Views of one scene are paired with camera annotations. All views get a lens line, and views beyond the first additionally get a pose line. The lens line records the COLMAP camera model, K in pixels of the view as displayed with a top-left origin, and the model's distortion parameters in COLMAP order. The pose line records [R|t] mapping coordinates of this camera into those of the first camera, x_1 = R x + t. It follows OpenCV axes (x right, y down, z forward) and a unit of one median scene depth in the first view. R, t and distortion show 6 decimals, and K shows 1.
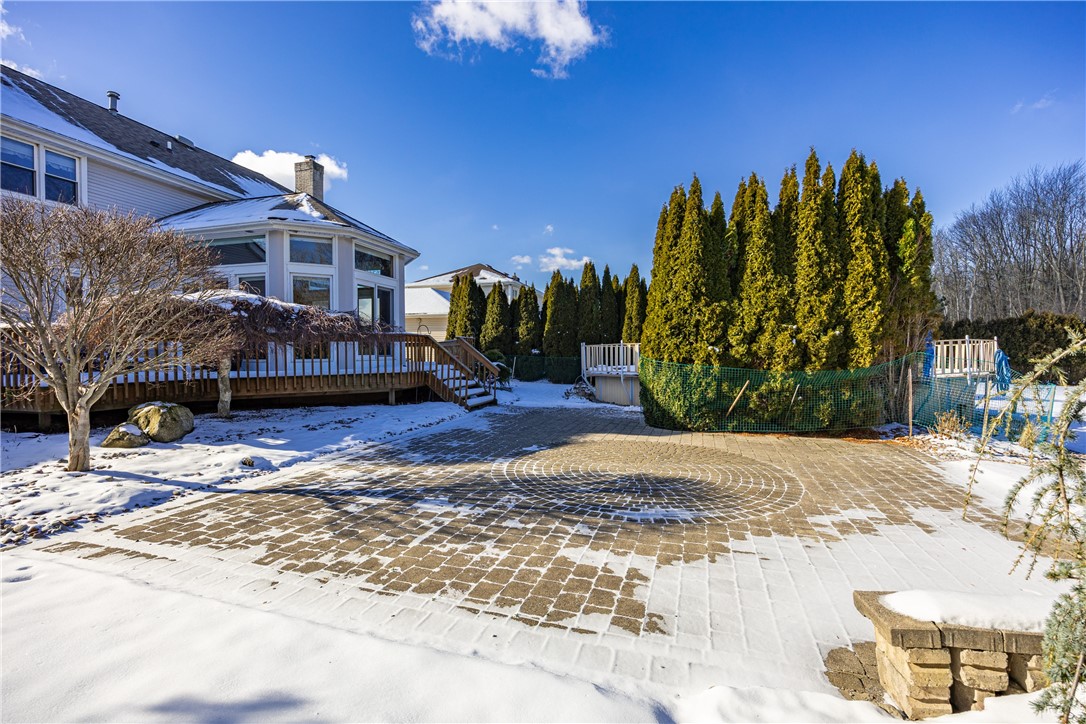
lens RADIAL K [[458.7, 0, 546.0], [0, 458.7, 356.6], [0, 0, 1]] dist [-0.000022, -0.000045]
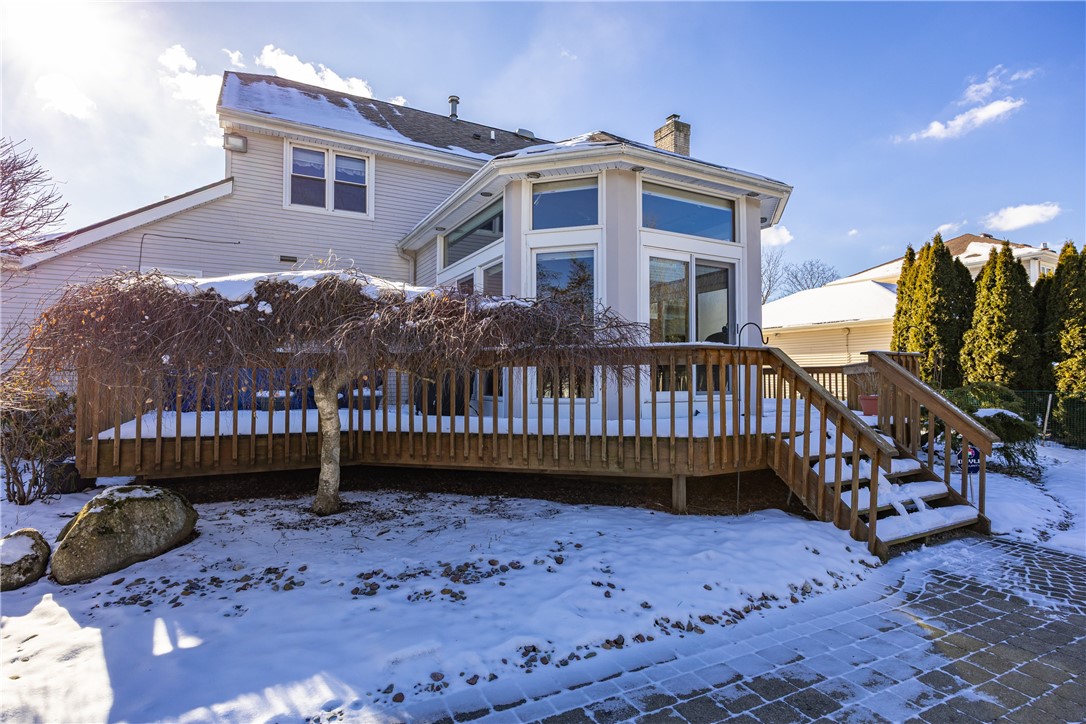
lens RADIAL K [[552.3, 0, 551.6], [0, 552.3, 363.9], [0, 0, 1]] dist [-0.010035, 0.001269]
pose [[0.694307, -0.017164, -0.719474, -0.034582], [-0.011247, 0.999335, -0.034694, -0.011231], [0.719591, 0.032181, 0.693652, 0.470771]]
